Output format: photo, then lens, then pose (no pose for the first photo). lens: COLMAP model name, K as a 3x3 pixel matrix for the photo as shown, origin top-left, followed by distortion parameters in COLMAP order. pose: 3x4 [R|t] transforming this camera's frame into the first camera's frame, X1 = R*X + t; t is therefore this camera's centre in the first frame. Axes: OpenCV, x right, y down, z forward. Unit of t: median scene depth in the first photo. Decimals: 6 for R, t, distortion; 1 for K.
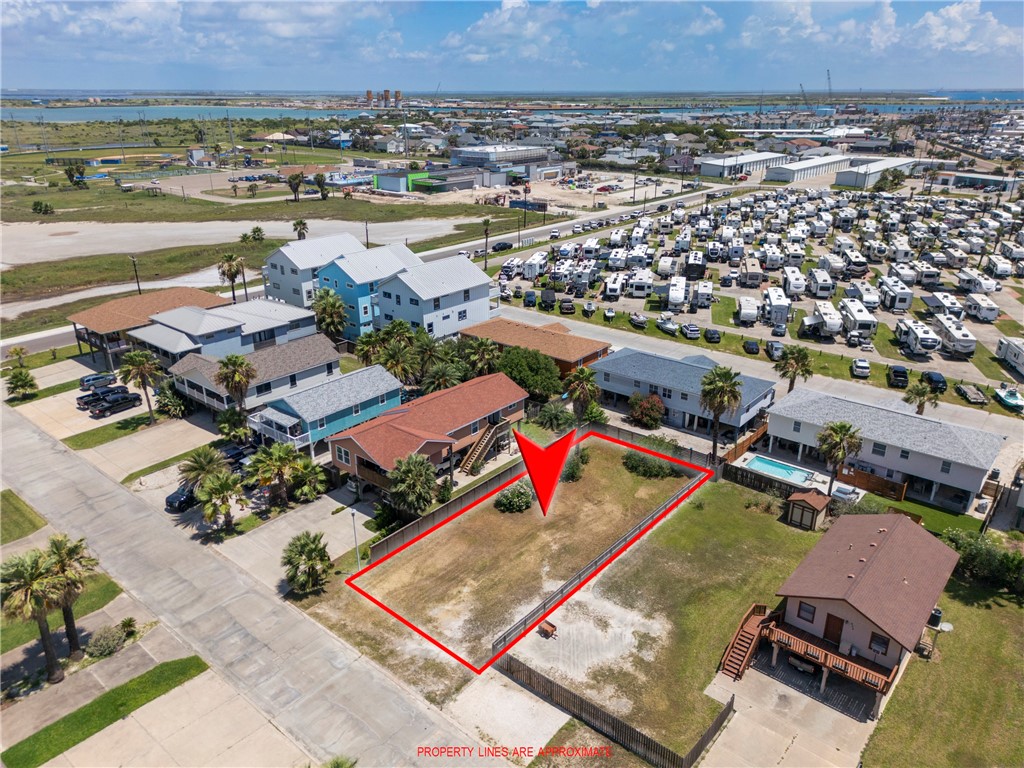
lens RADIAL K [[732.9, 0, 510.8], [0, 732.9, 386.1], [0, 0, 1]] dist [0.060710, -0.048103]
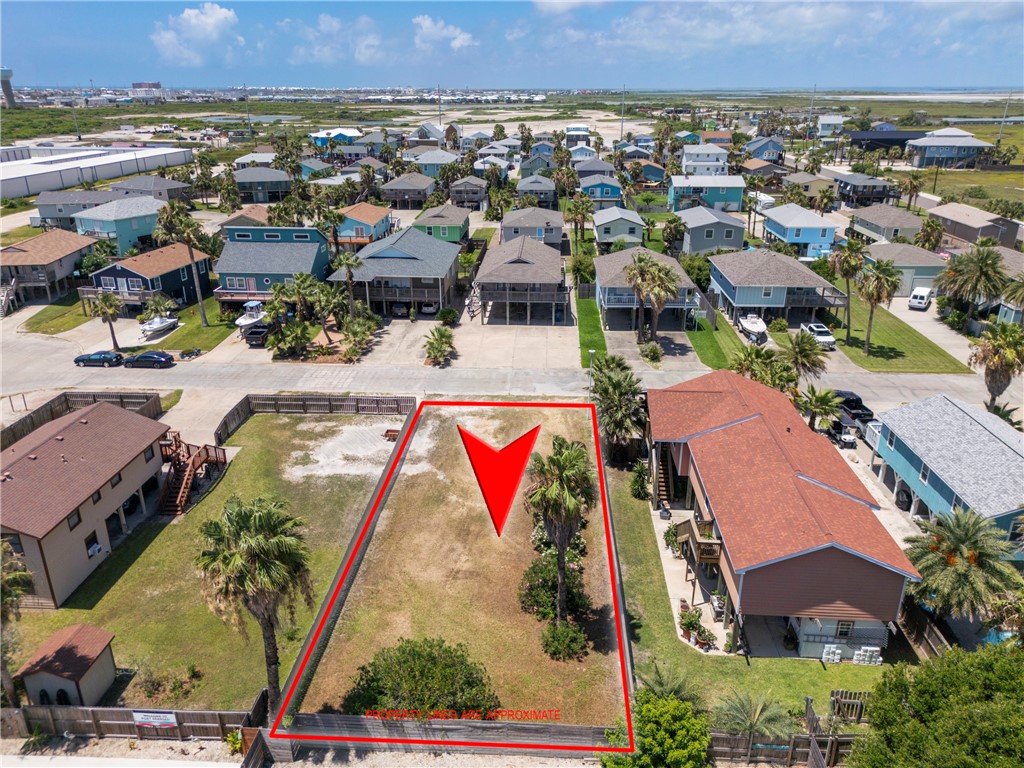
lens RADIAL K [[732.9, 0, 510.8], [0, 732.9, 386.1], [0, 0, 1]] dist [0.060710, -0.048103]
pose [[-0.799146, 0.228740, -0.555917, 0.318529], [-0.221487, 0.747678, 0.626037, -0.284784], [0.558846, 0.623423, -0.546841, 1.055451]]
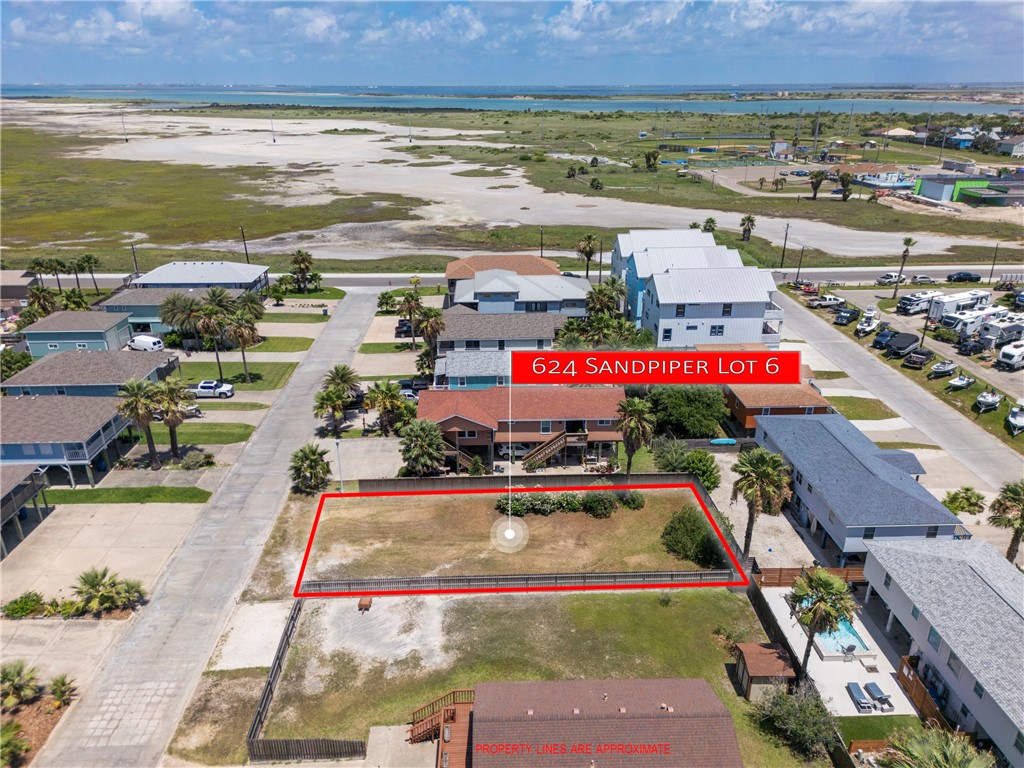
lens RADIAL K [[724.4, 0, 512.0], [0, 724.4, 384.0], [0, 0, 1]] dist [0.077516, -0.075812]
pose [[0.671372, 0.281626, -0.685526, 0.518741], [-0.275895, 0.953477, 0.121505, -0.094711], [0.687852, 0.107558, 0.717837, 0.235993]]
